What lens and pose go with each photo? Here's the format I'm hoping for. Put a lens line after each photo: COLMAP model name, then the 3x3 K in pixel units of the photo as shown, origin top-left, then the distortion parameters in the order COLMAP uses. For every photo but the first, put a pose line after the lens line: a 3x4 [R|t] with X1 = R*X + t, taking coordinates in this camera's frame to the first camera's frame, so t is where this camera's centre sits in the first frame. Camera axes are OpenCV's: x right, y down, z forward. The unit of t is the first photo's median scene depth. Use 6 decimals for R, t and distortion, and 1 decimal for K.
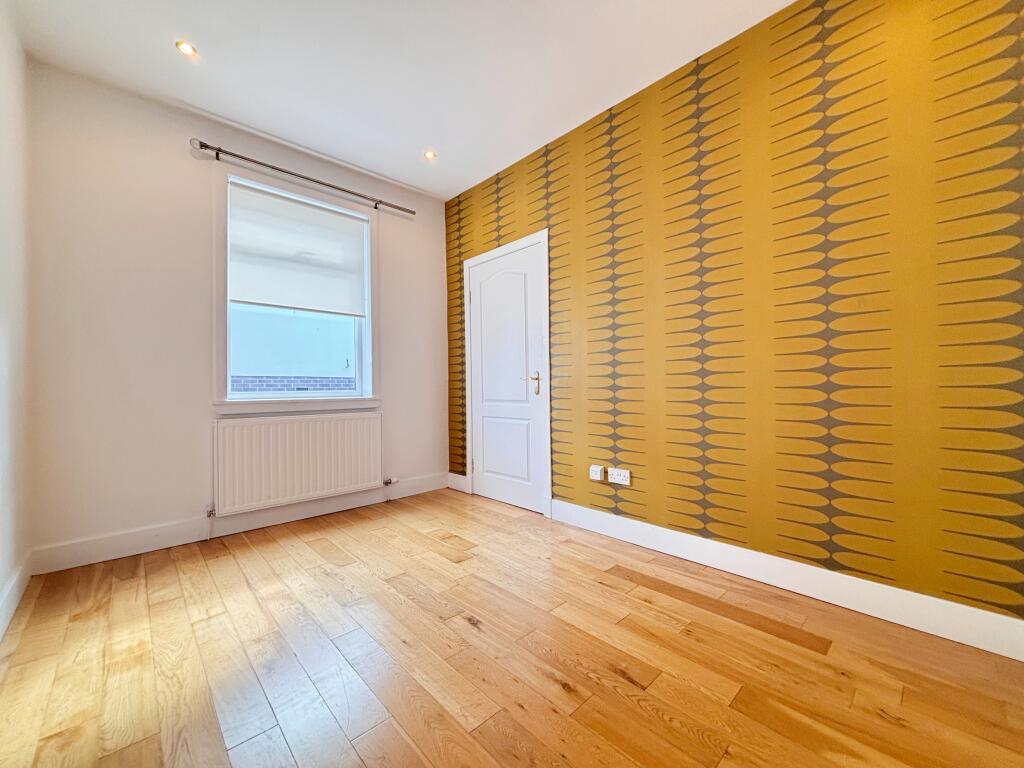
lens RADIAL K [[414.1, 0, 514.6], [0, 414.1, 381.7], [0, 0, 1]] dist [0.026504, -0.010836]
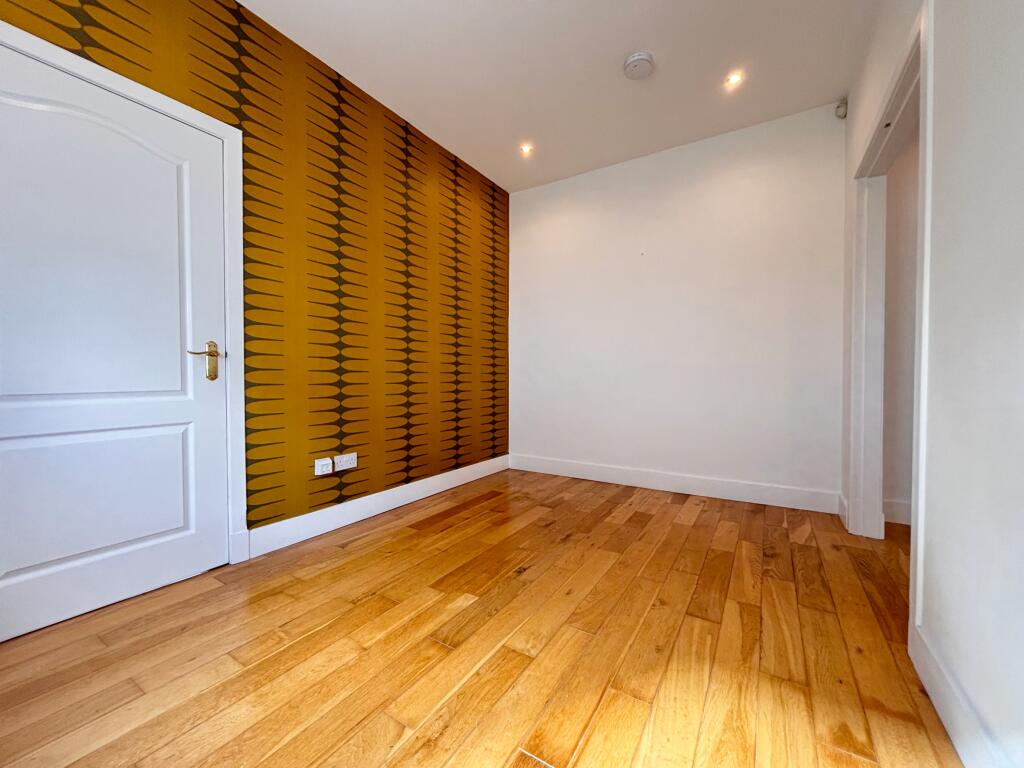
lens RADIAL K [[410.5, 0, 511.4], [0, 410.5, 382.1], [0, 0, 1]] dist [-0.000596, 0.000051]
pose [[-0.244517, -0.006274, 0.969625, -0.782408], [-0.008787, 0.999952, 0.004254, 0.032922], [-0.969605, -0.007480, -0.244561, 0.862541]]
